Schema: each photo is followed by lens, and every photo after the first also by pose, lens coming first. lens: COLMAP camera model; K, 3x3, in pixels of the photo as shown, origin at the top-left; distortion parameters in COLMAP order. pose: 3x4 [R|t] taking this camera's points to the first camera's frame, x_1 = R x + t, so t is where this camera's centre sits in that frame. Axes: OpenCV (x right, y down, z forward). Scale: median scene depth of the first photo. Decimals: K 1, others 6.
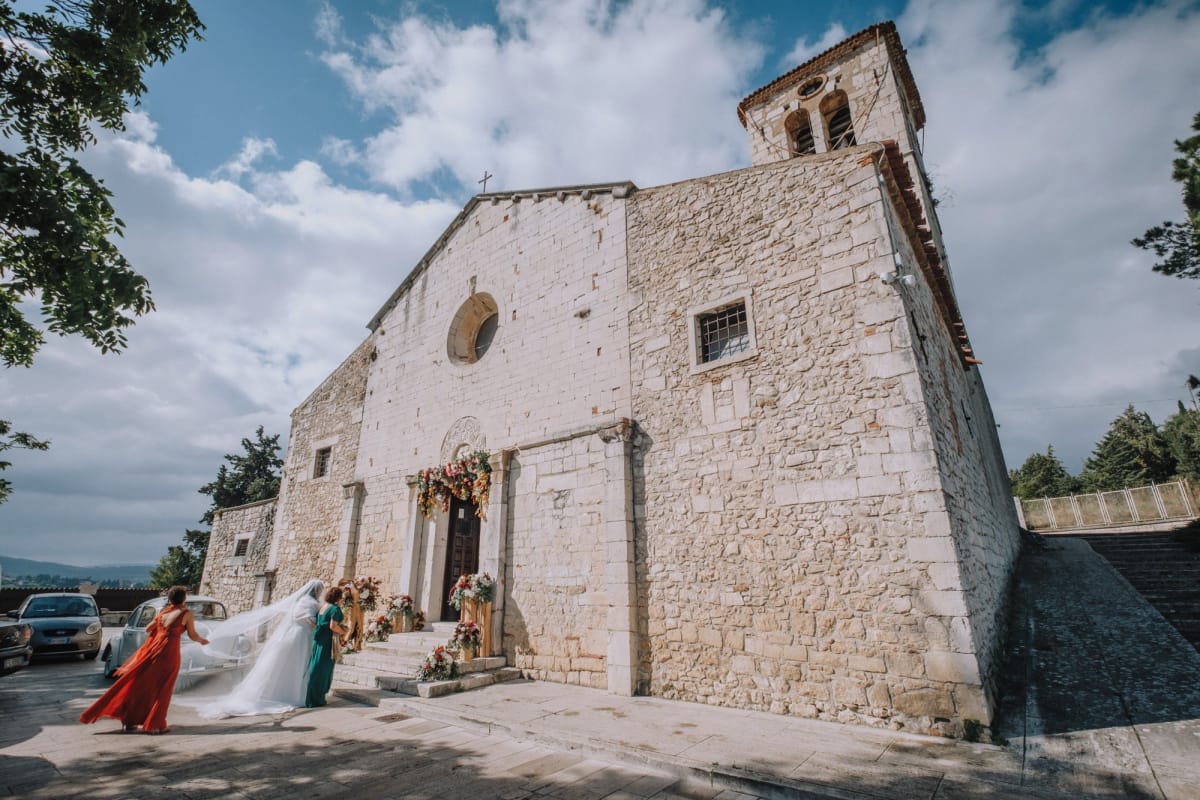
lens RADIAL K [[538.1, 0, 603.1], [0, 538.1, 400.6], [0, 0, 1]] dist [0.000467, -0.000219]
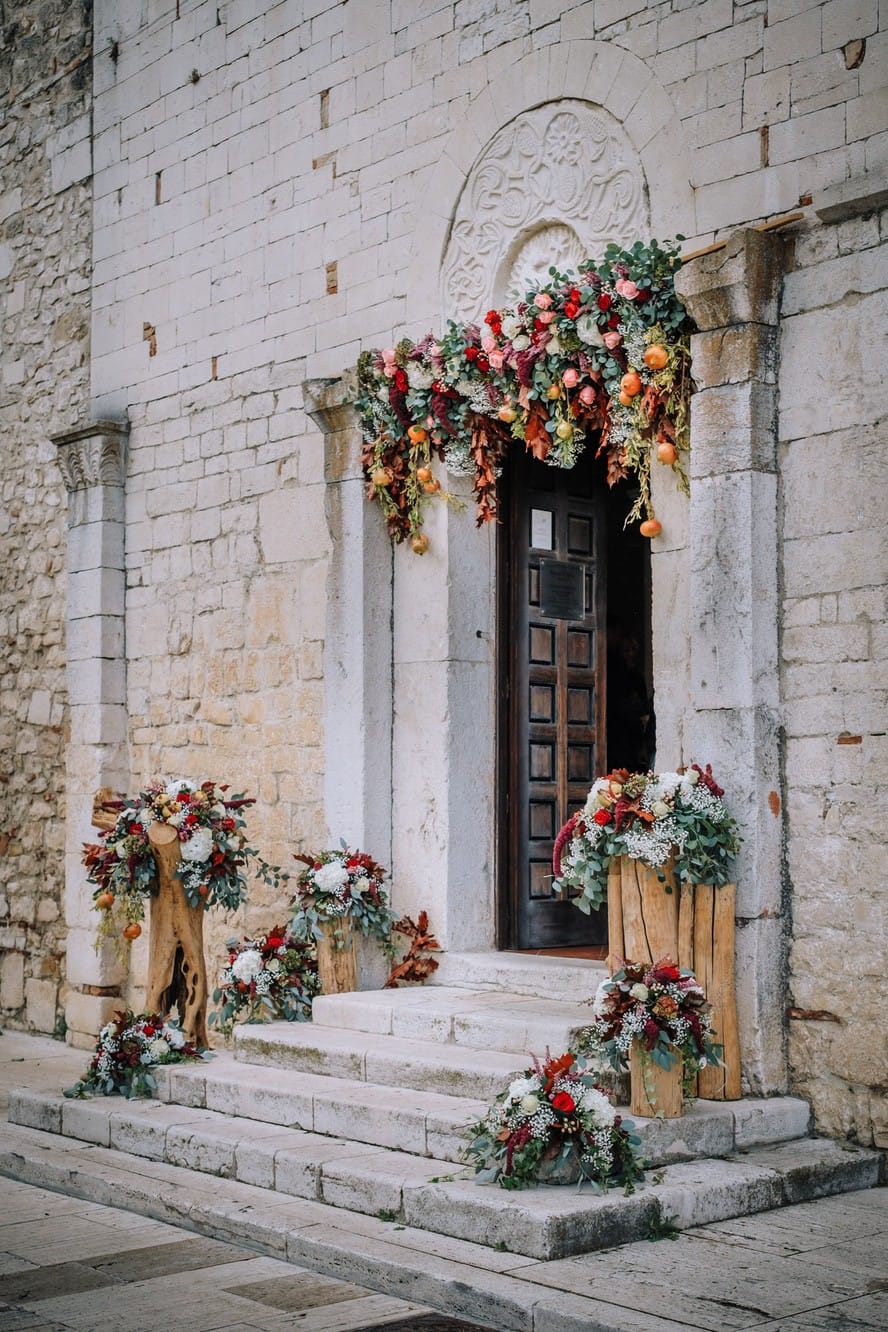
lens RADIAL K [[1979.0, 0, 443.5], [0, 1979.0, 667.0], [0, 0, 1]] dist [0.003003, 0.000000]
pose [[0.975846, -0.012625, -0.218093, -0.127177], [0.068155, 0.966094, 0.249034, 0.052275], [0.207555, -0.257883, 0.943619, 0.162283]]
